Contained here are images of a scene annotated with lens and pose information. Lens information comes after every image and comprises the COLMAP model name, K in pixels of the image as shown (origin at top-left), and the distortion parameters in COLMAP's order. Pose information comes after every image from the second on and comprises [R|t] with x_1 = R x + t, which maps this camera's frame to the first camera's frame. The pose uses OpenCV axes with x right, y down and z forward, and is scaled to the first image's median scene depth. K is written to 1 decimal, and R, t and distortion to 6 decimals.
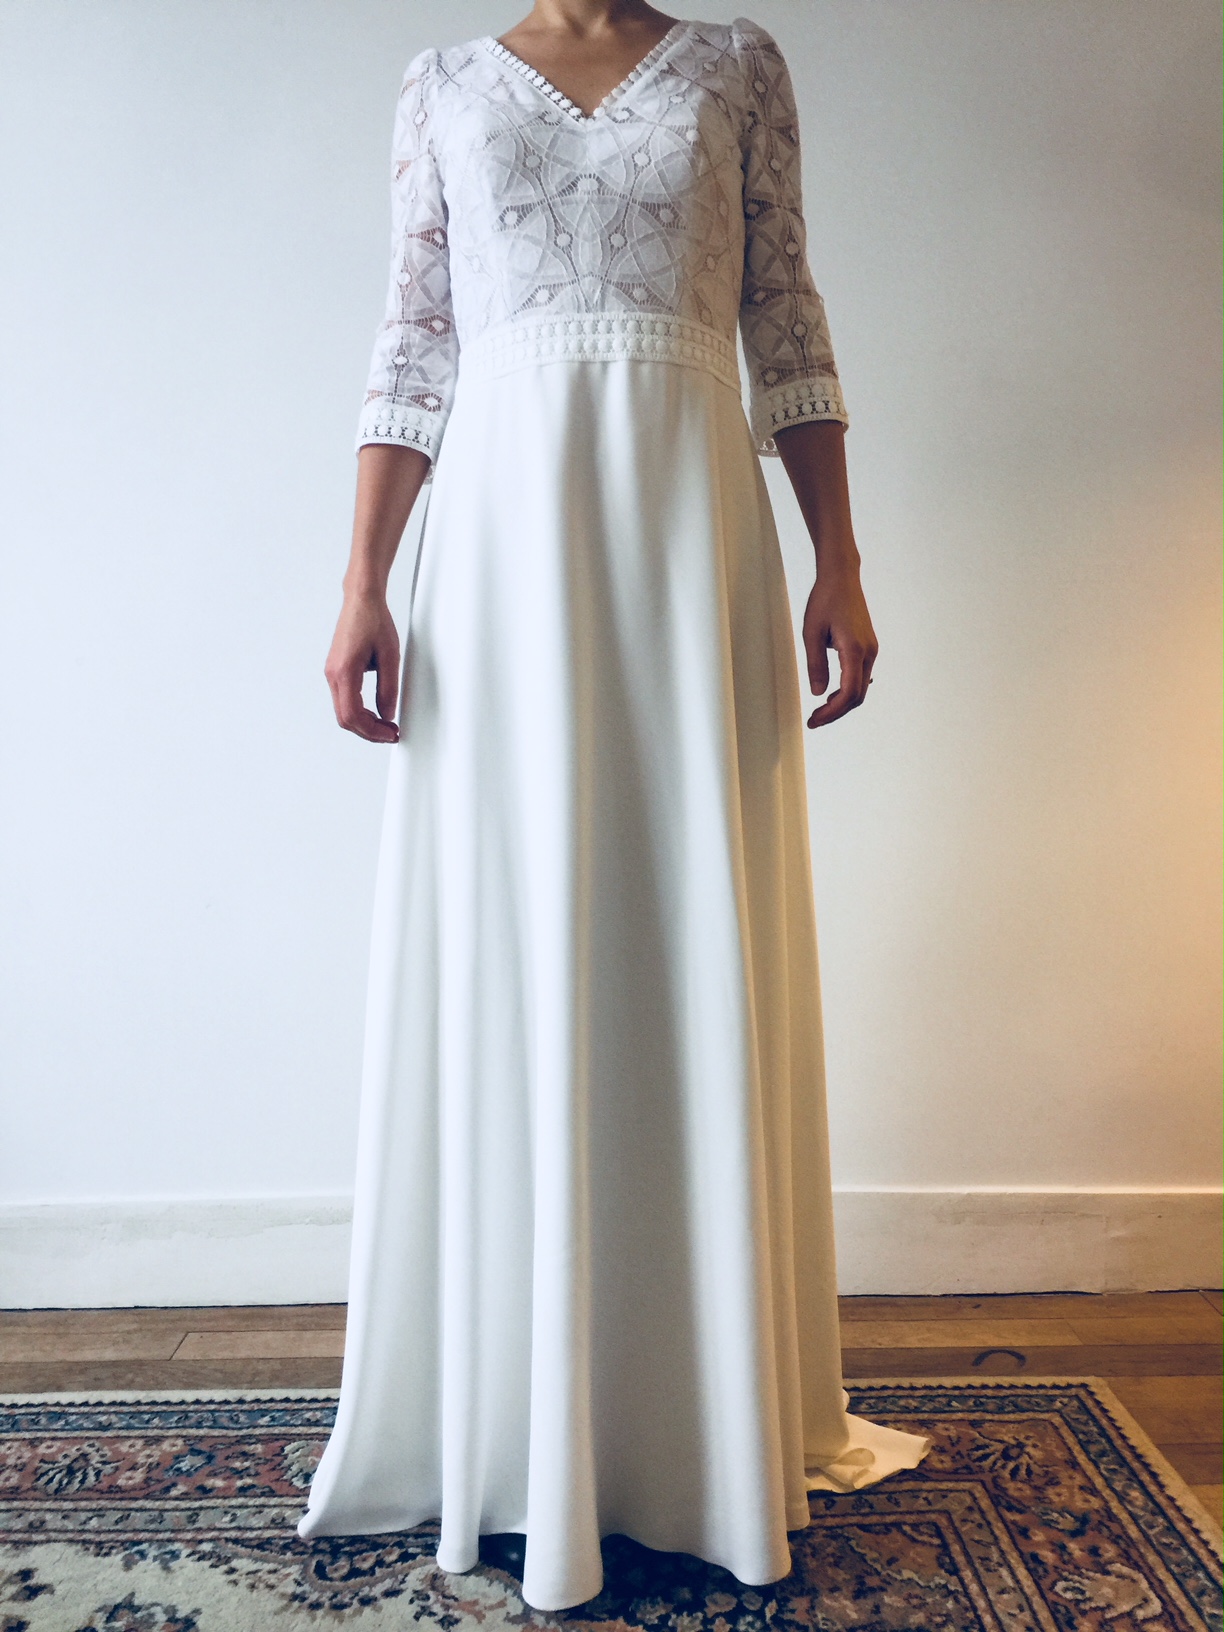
lens RADIAL K [[1379.6, 0, 609.2], [0, 1379.6, 815.2], [0, 0, 1]] dist [-0.001288, -0.002551]
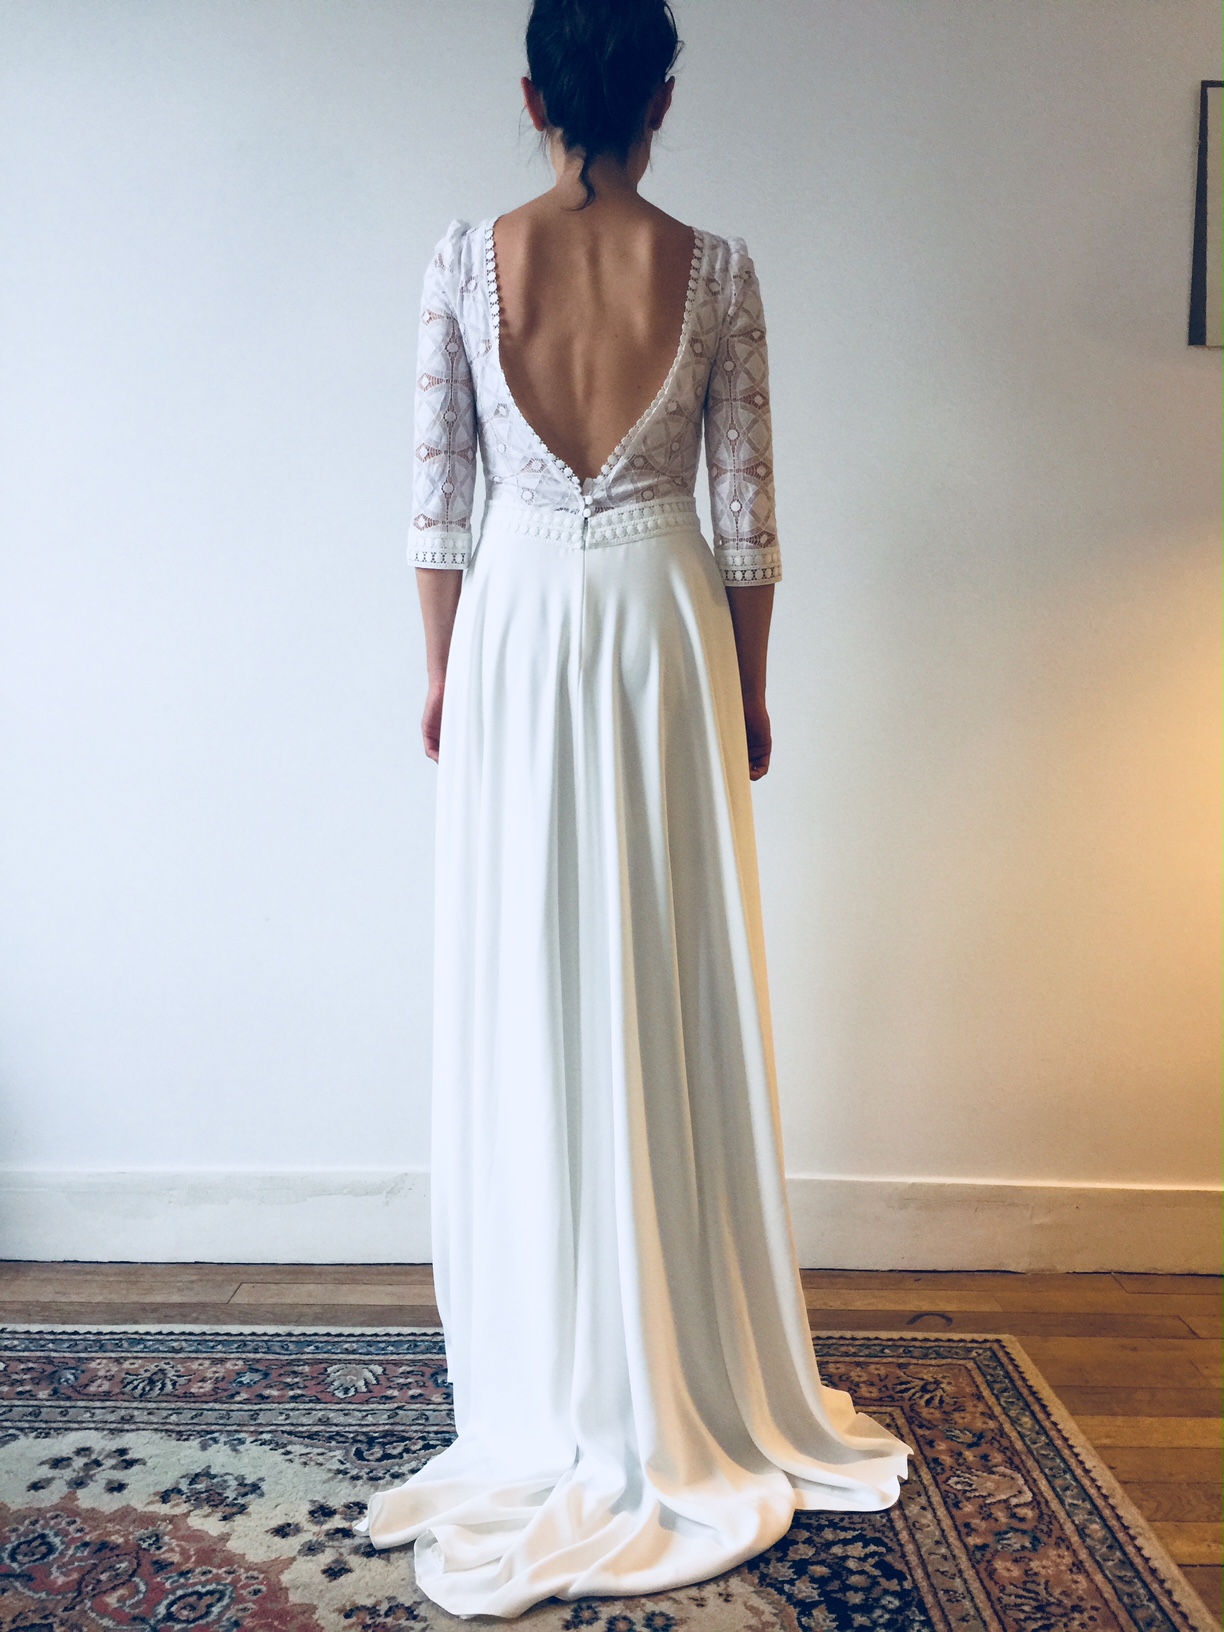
lens RADIAL K [[1379.6, 0, 614.3], [0, 1379.6, 818.9], [0, 0, 1]] dist [-0.001288, -0.002551]
pose [[0.999639, 0.024407, -0.011209, 0.017542], [-0.024614, 0.999521, -0.018757, -0.005709], [0.010746, 0.019026, 0.999761, -0.217868]]
